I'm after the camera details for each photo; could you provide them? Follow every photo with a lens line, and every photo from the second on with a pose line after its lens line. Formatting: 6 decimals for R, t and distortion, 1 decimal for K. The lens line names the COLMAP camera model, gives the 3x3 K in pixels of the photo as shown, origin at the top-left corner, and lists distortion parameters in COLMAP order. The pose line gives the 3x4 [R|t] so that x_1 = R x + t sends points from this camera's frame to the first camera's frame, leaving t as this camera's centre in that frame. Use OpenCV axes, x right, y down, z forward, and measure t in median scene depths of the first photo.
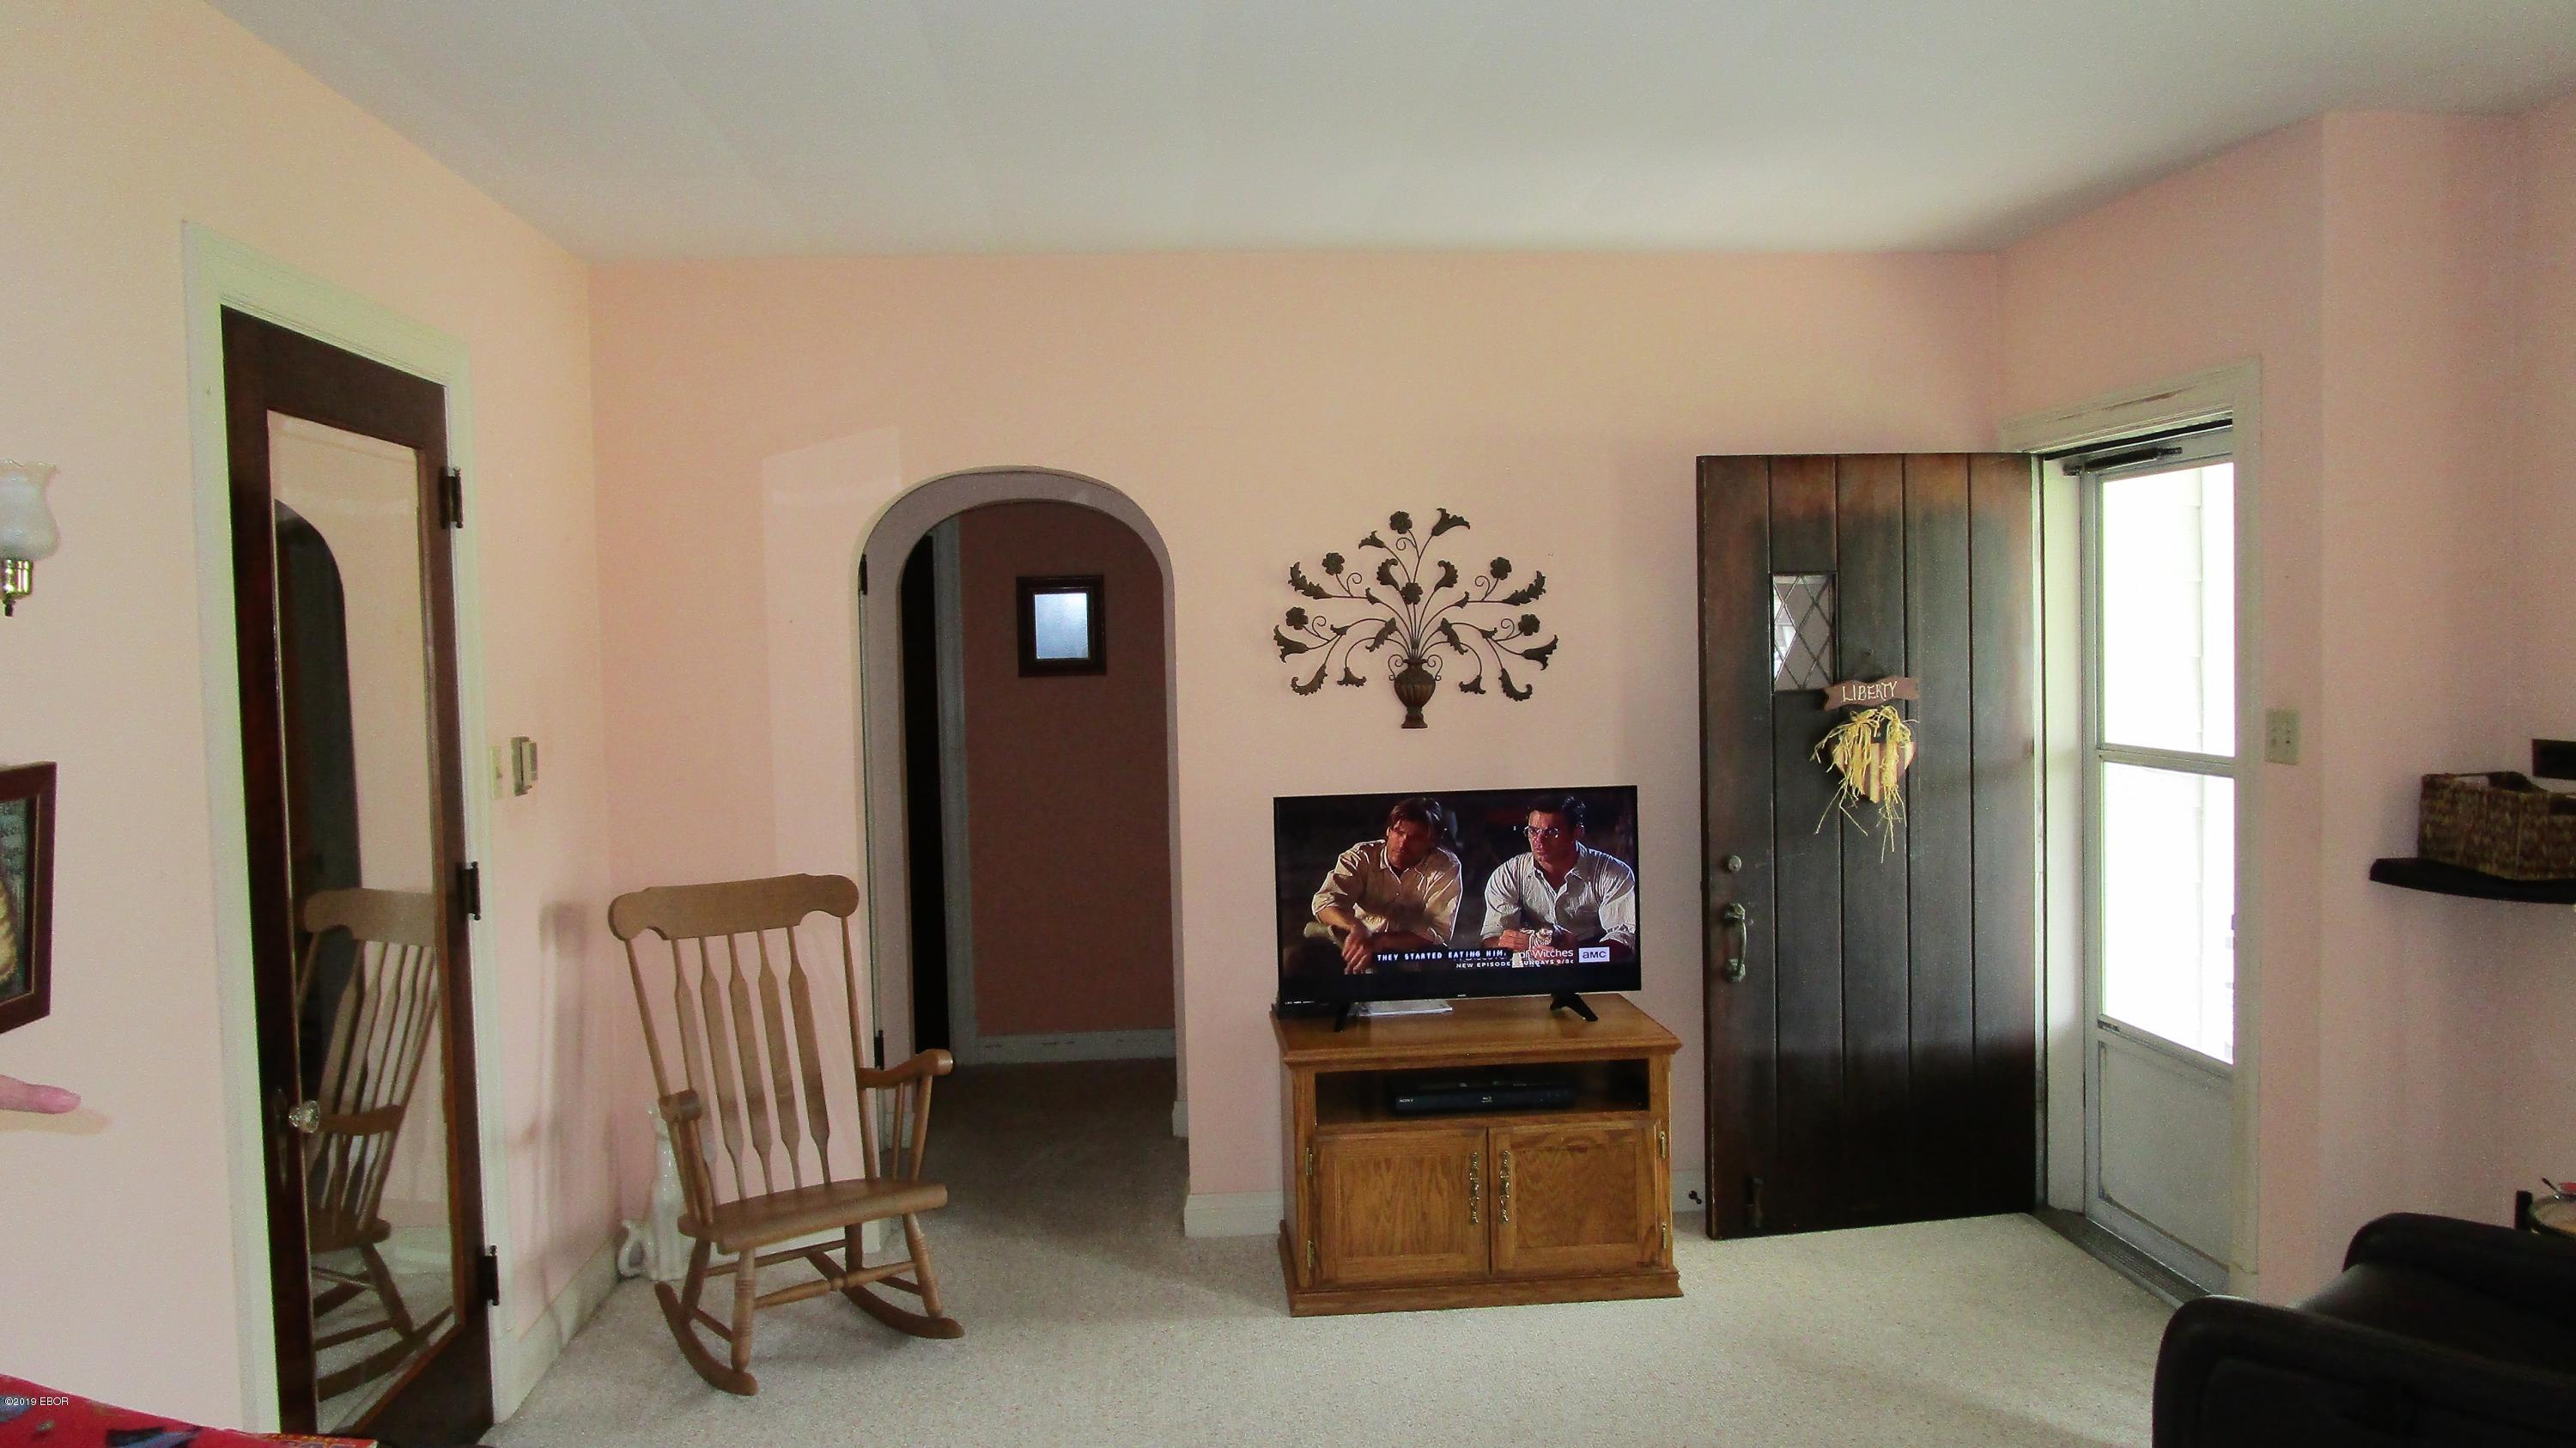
lens RADIAL K [[1846.2, 0, 1290.0], [0, 1846.2, 723.7], [0, 0, 1]] dist [-0.027519, 0.007267]
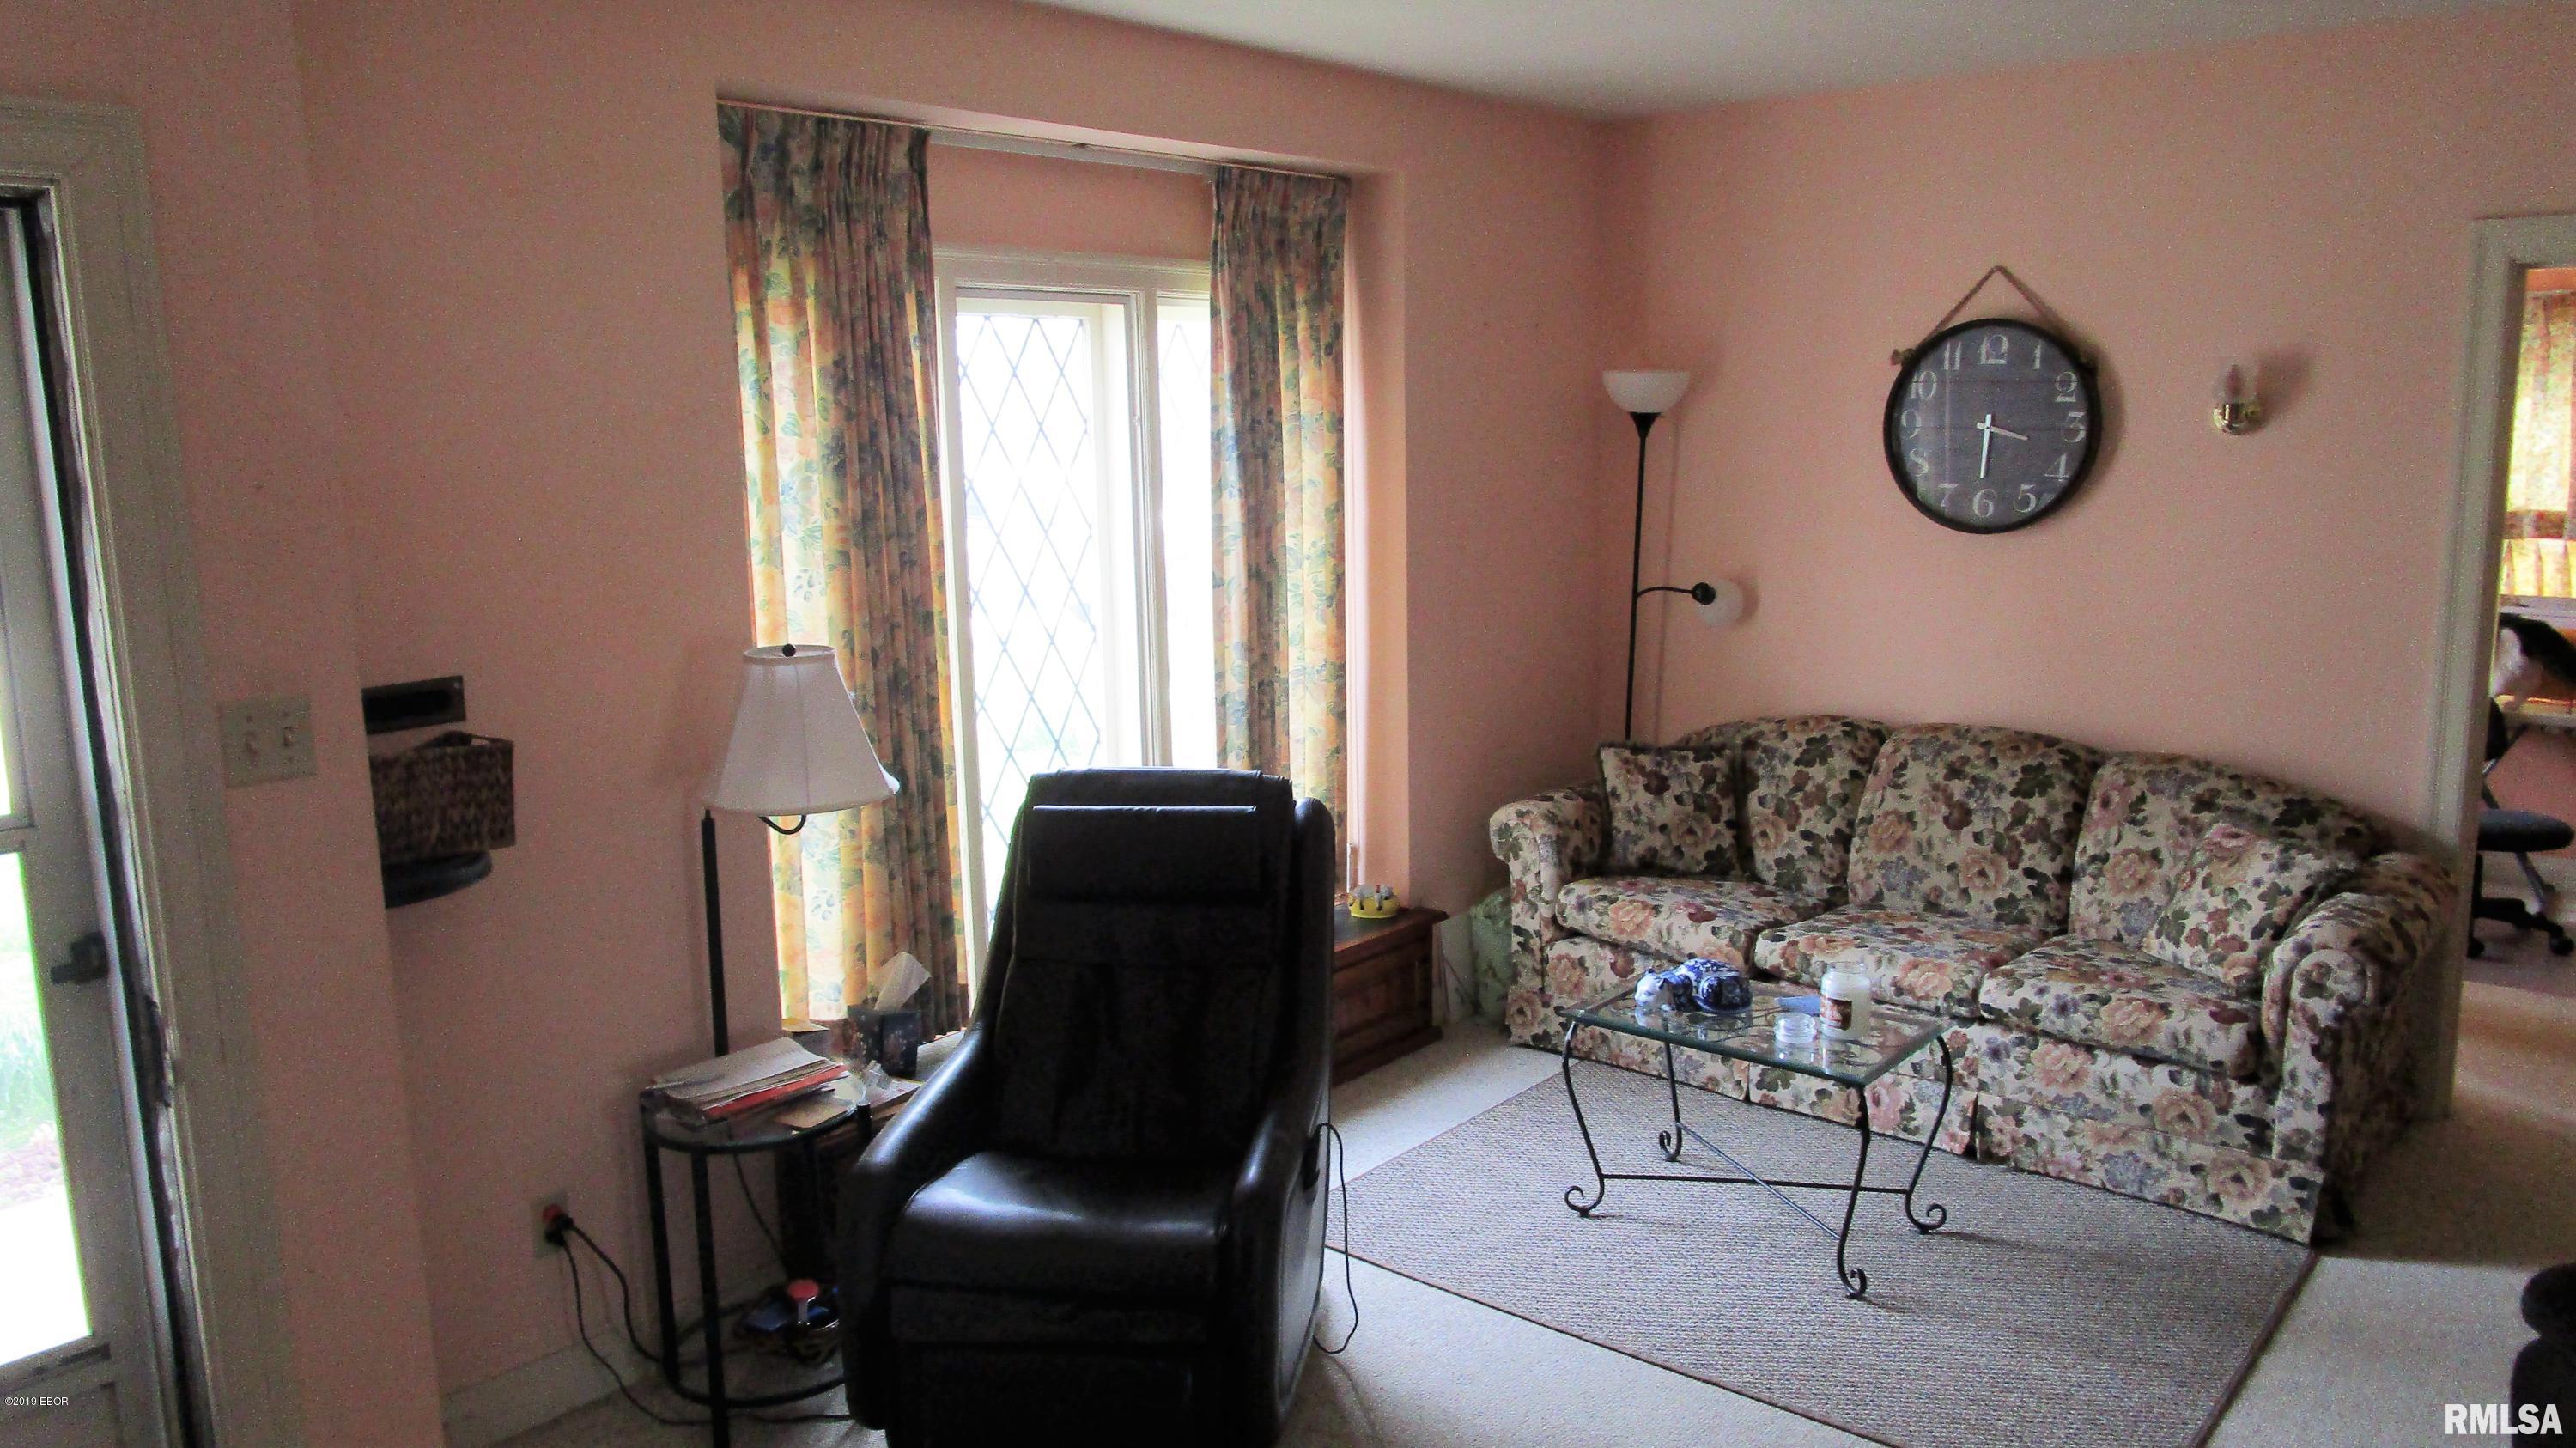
lens RADIAL K [[1846.2, 0, 1290.1], [0, 1846.2, 726.5], [0, 0, 1]] dist [-0.027519, 0.007267]
pose [[-0.712337, -0.087125, 0.696409, -0.164457], [0.064328, 0.979983, 0.188402, -0.102184], [-0.698883, 0.179004, -0.692473, 1.292108]]
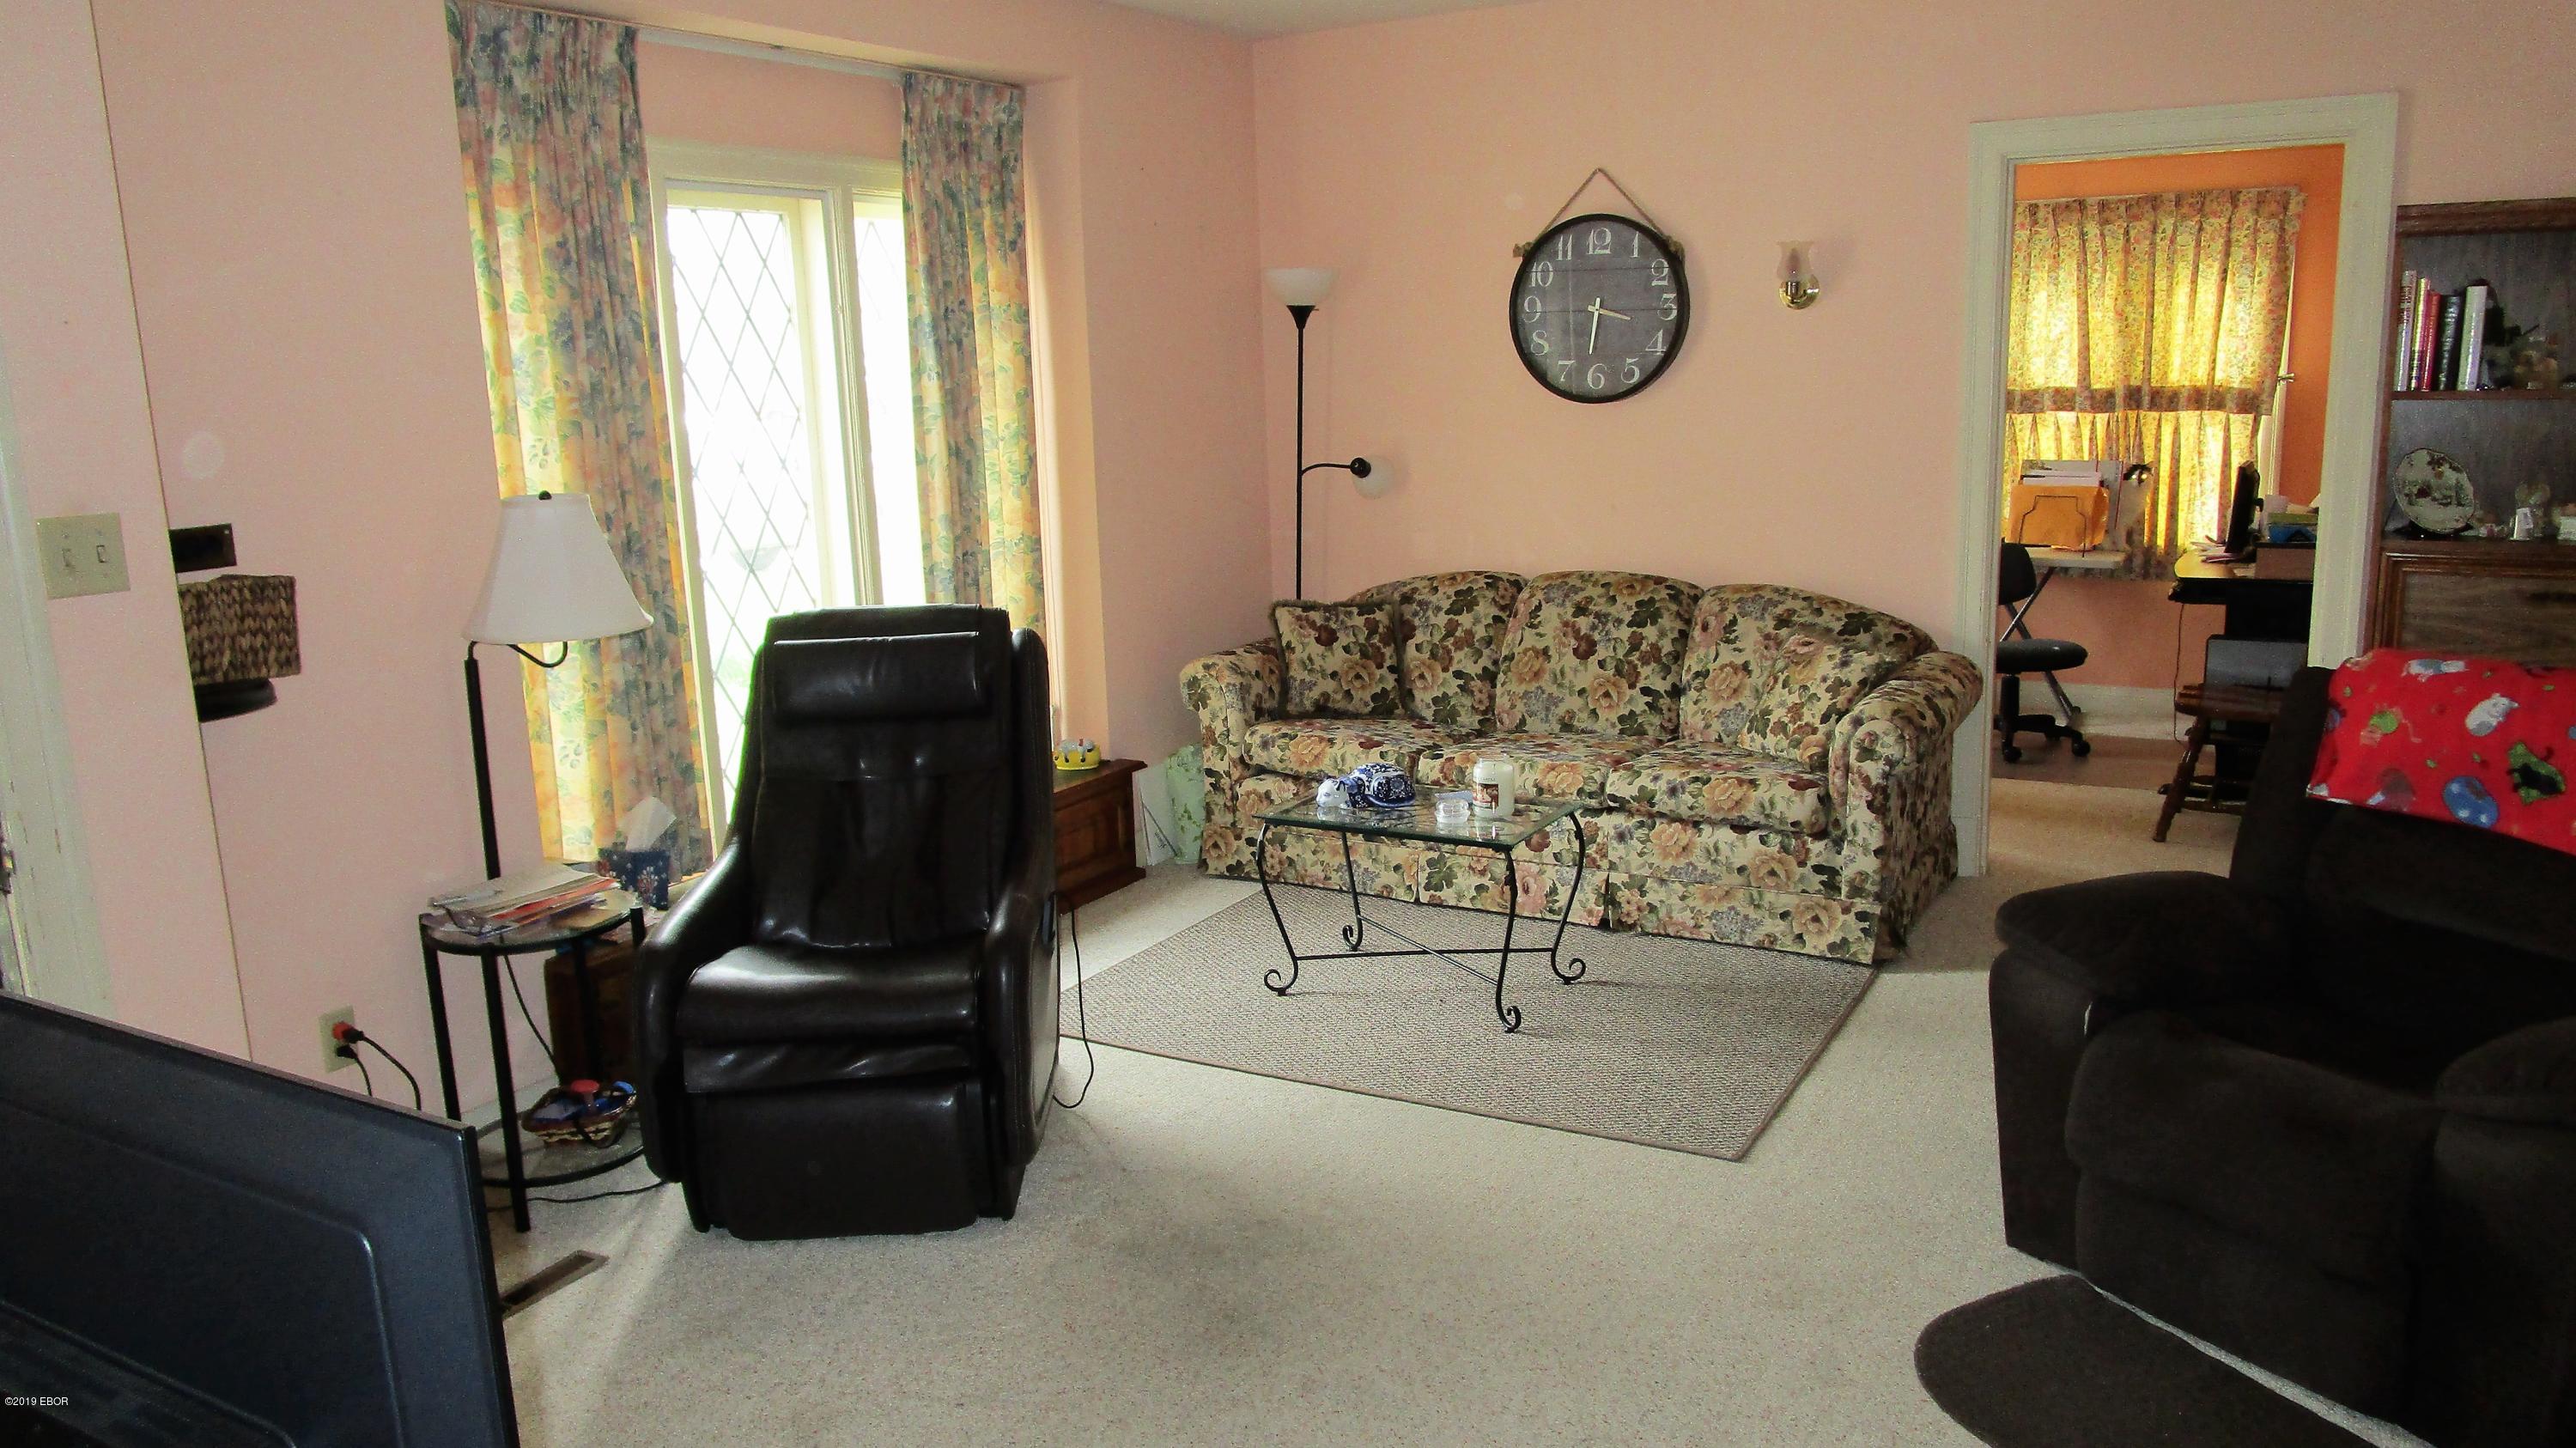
lens RADIAL K [[1846.2, 0, 1286.6], [0, 1846.2, 725.8], [0, 0, 1]] dist [-0.027519, 0.007267]
pose [[-0.826044, -0.064902, 0.559856, -0.246515], [0.075058, 0.971831, 0.223406, -0.055286], [-0.558585, 0.226564, -0.797904, 1.423867]]
